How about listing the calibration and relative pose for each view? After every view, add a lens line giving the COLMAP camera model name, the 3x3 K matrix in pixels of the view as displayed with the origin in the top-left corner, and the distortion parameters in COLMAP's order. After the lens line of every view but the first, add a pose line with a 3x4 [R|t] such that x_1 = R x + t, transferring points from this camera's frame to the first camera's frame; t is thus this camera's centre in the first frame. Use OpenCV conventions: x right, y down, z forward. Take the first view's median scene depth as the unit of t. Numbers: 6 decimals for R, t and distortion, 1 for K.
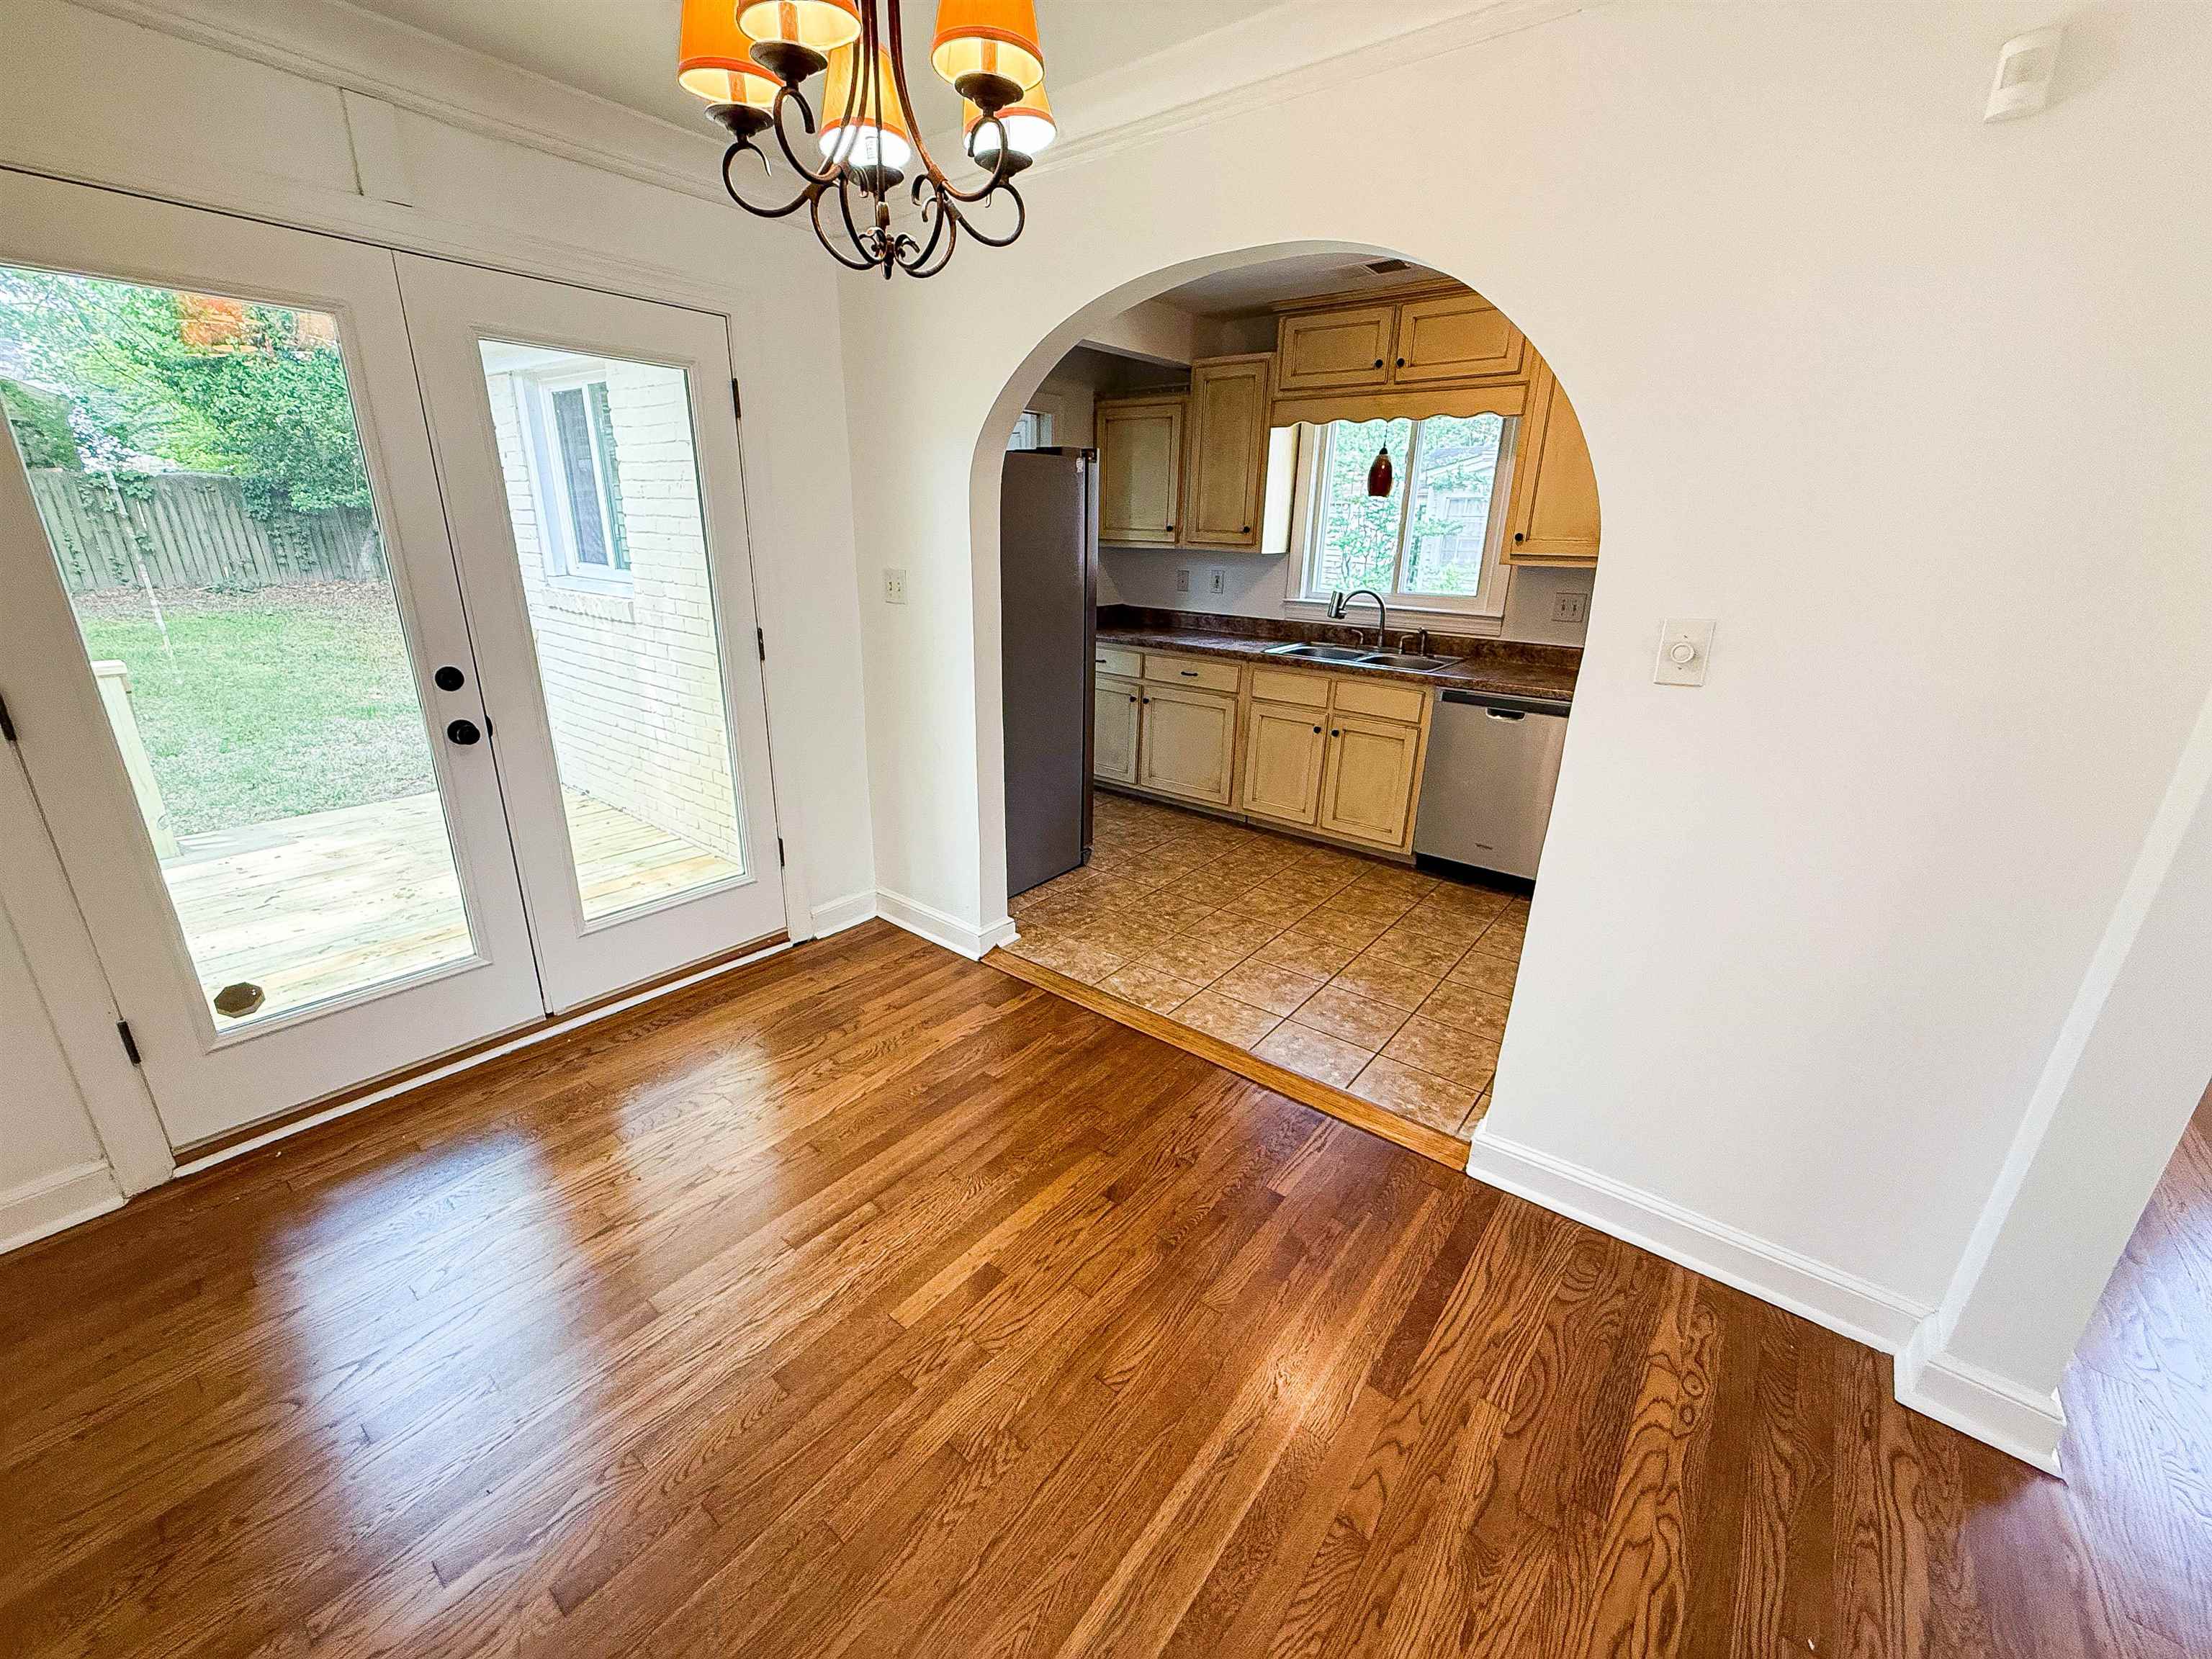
lens RADIAL K [[882.1, 0, 1101.6], [0, 882.1, 827.3], [0, 0, 1]] dist [-0.002191, 0.000881]
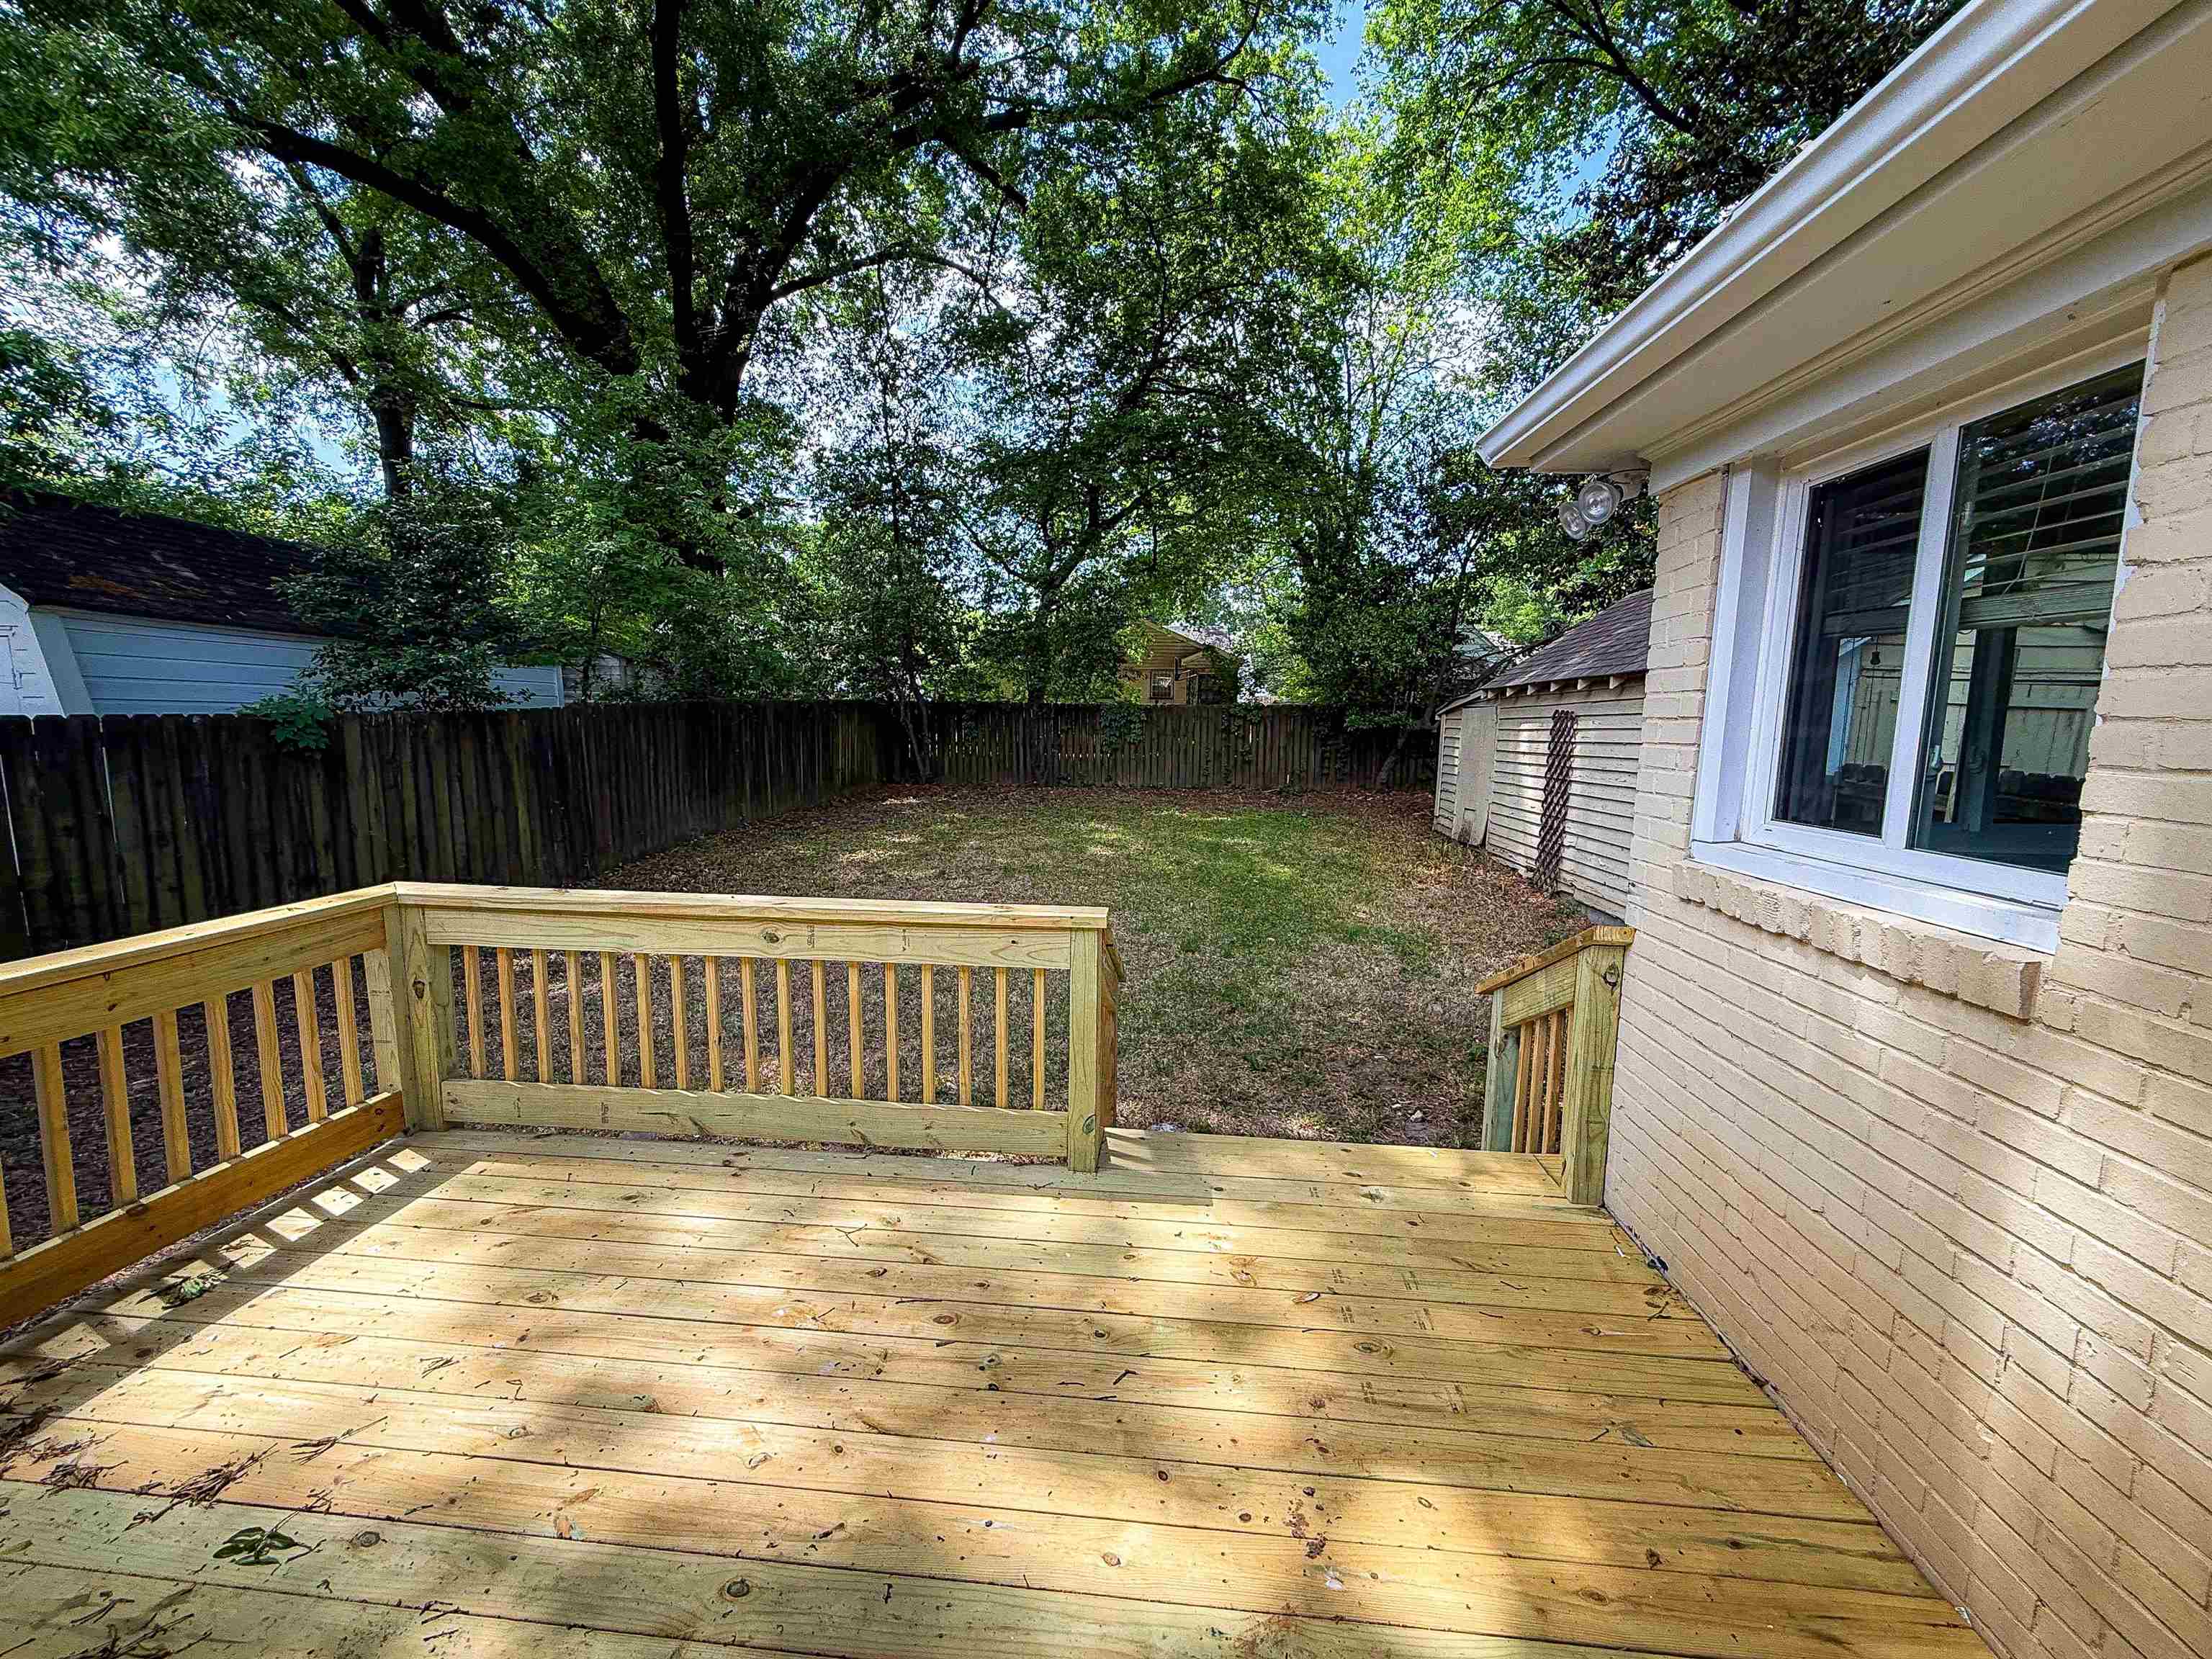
lens RADIAL K [[882.1, 0, 1101.6], [0, 882.1, 827.3], [0, 0, 1]] dist [-0.002191, 0.000881]
pose [[0.556426, 0.082585, -0.826783, -0.279197], [-0.273426, 0.957828, -0.088341, -0.106963], [0.784620, 0.275219, 0.555541, 0.314089]]
